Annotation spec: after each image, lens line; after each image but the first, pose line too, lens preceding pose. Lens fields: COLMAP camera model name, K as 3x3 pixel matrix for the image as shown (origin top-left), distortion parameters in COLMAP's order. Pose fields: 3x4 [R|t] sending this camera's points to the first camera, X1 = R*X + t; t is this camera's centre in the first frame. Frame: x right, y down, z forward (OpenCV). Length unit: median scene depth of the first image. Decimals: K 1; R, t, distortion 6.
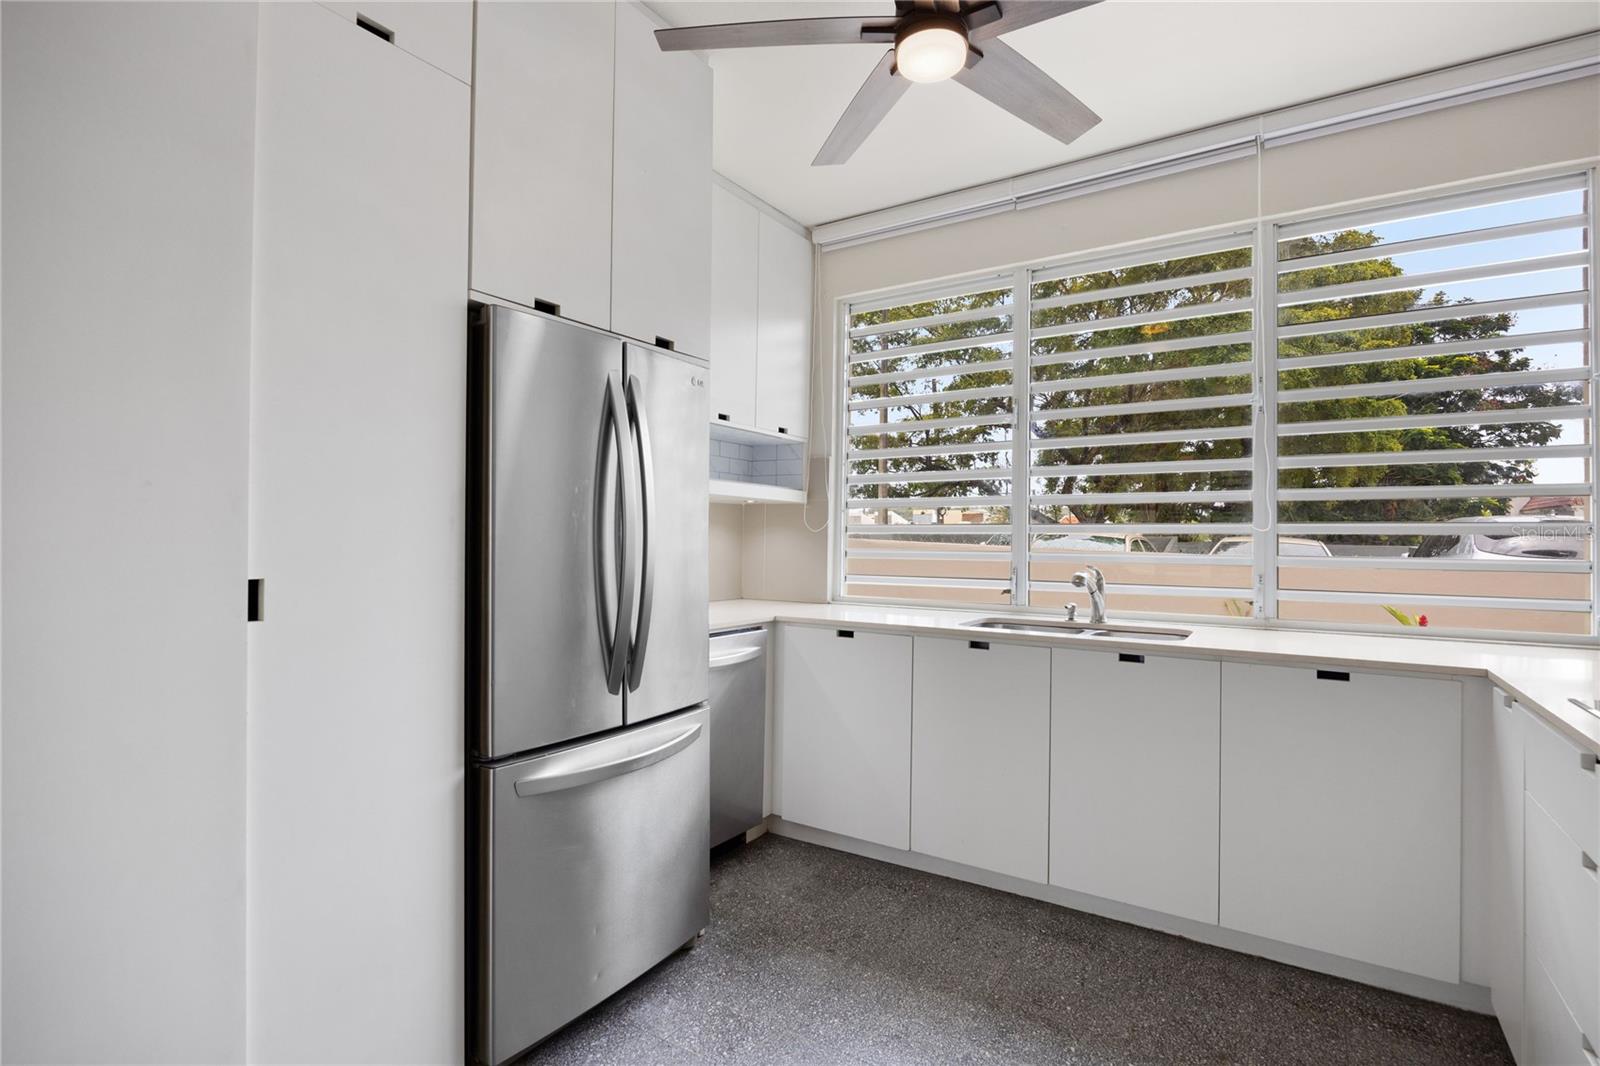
lens RADIAL K [[767.6, 0, 808.8], [0, 767.6, 530.3], [0, 0, 1]] dist [-0.008887, -0.000161]
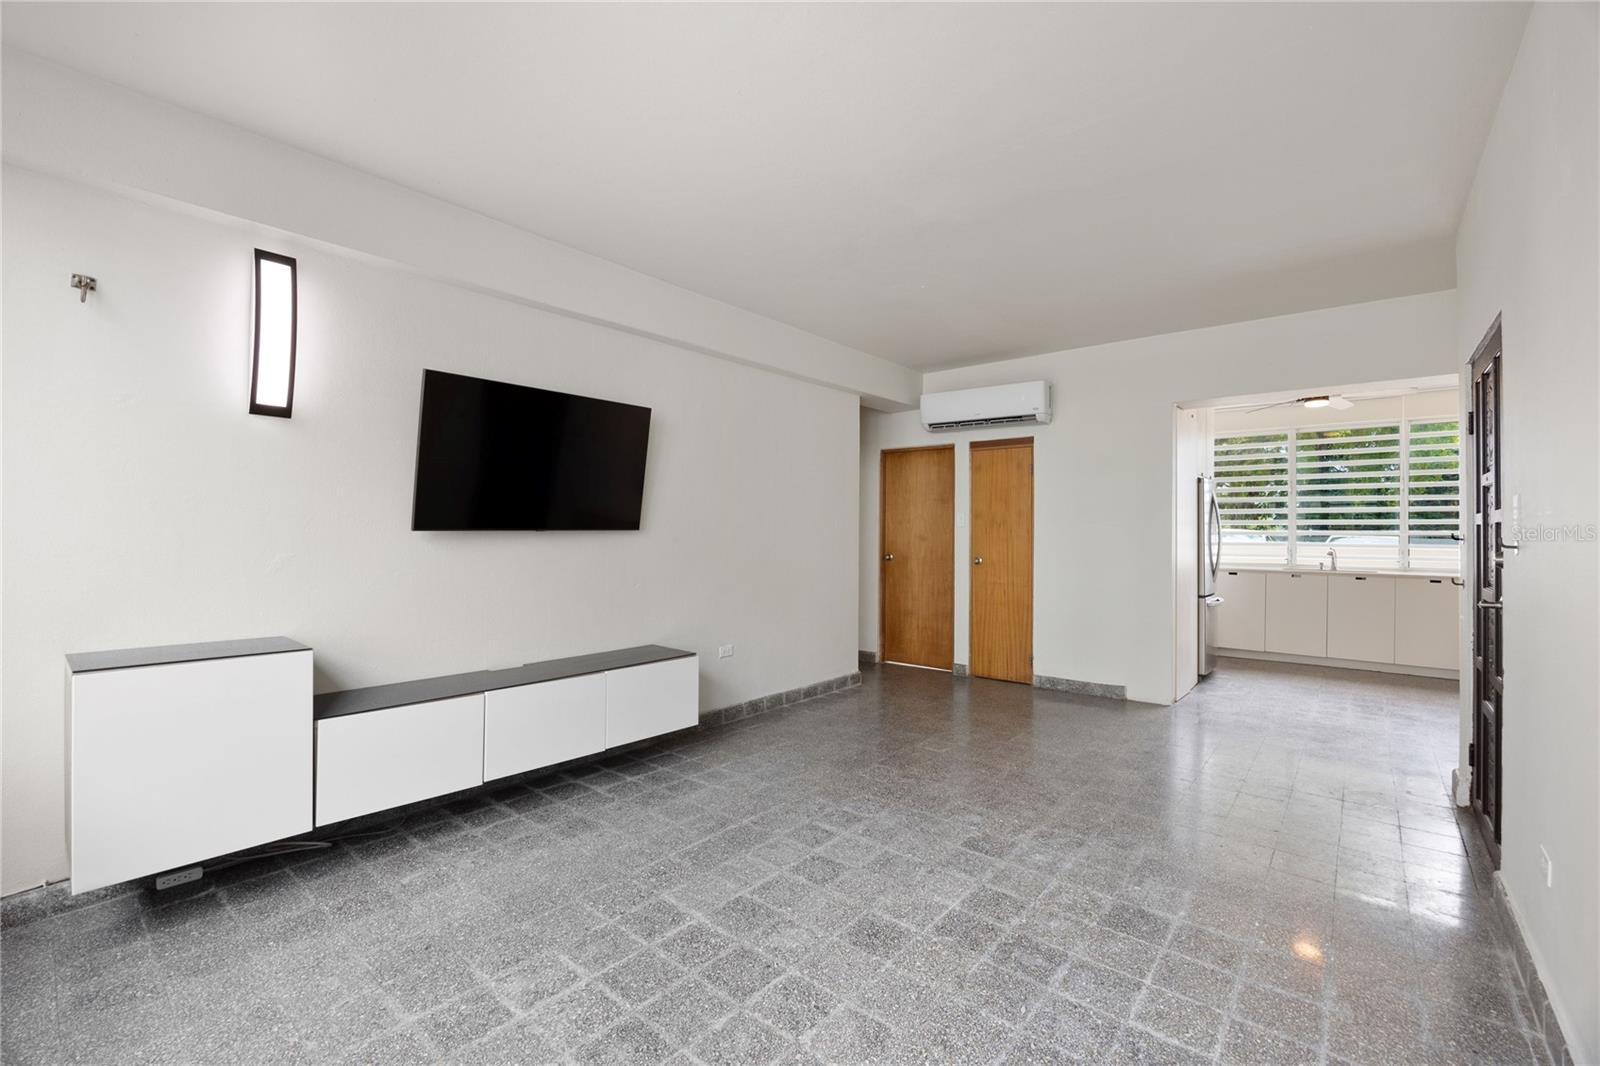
lens RADIAL K [[680.1, 0, 800.0], [0, 680.1, 533.0], [0, 0, 1]] dist [-0.029765, 0.006098]
pose [[0.992430, -0.001301, -0.122809, -1.209112], [0.002770, 0.999927, 0.011785, -0.038287], [0.122784, -0.012036, 0.992360, -1.565201]]
